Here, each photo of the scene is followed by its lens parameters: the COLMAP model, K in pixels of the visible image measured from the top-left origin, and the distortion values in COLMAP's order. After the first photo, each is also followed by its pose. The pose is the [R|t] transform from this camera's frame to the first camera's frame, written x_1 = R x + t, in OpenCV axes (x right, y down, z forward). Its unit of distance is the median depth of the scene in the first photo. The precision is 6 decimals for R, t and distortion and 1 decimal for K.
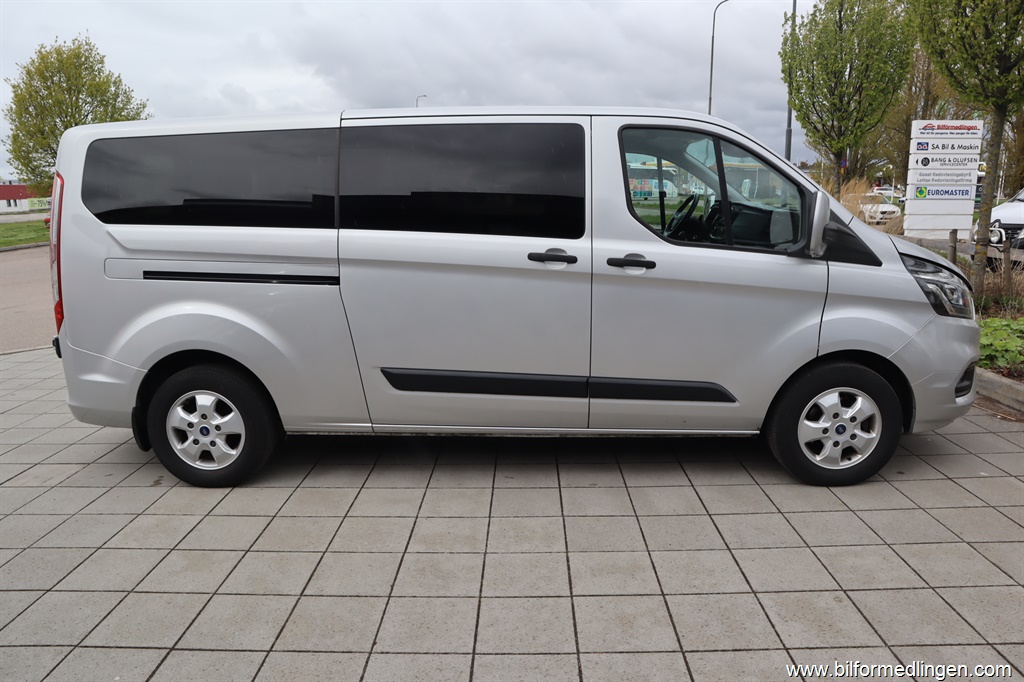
lens RADIAL K [[694.3, 0, 510.9], [0, 694.3, 359.7], [0, 0, 1]] dist [-0.113727, 0.066572]
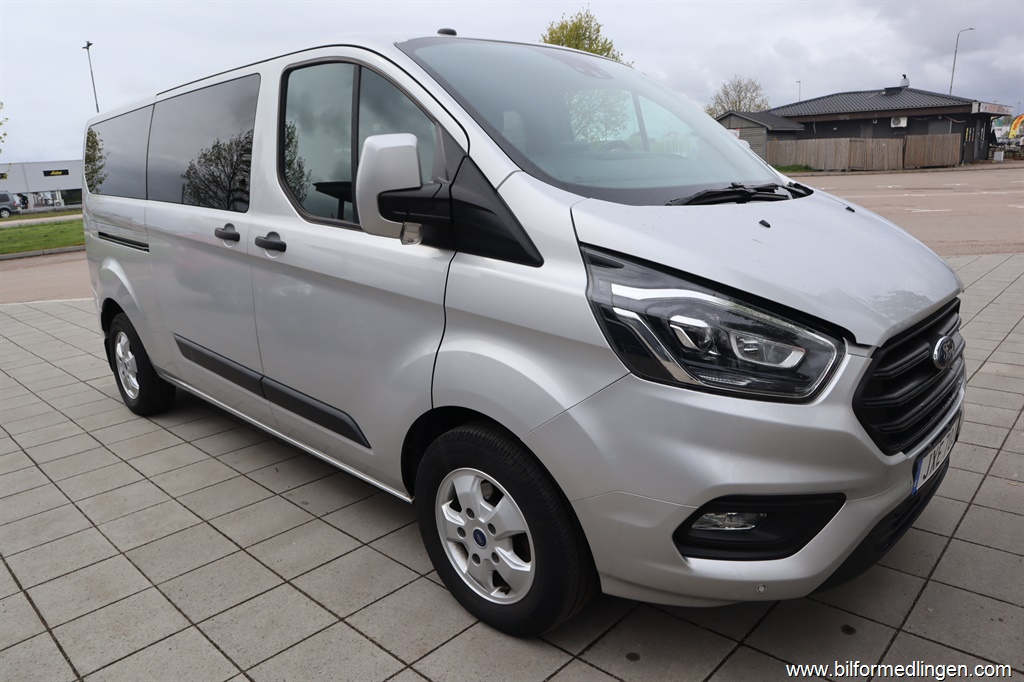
lens RADIAL K [[694.3, 0, 510.9], [0, 694.3, 359.7], [0, 0, 1]] dist [-0.113727, 0.066572]
pose [[0.746770, 0.157939, -0.646057, 0.881829], [-0.117735, 0.987446, 0.105308, -0.119656], [0.654579, -0.002578, 0.755990, 0.566081]]
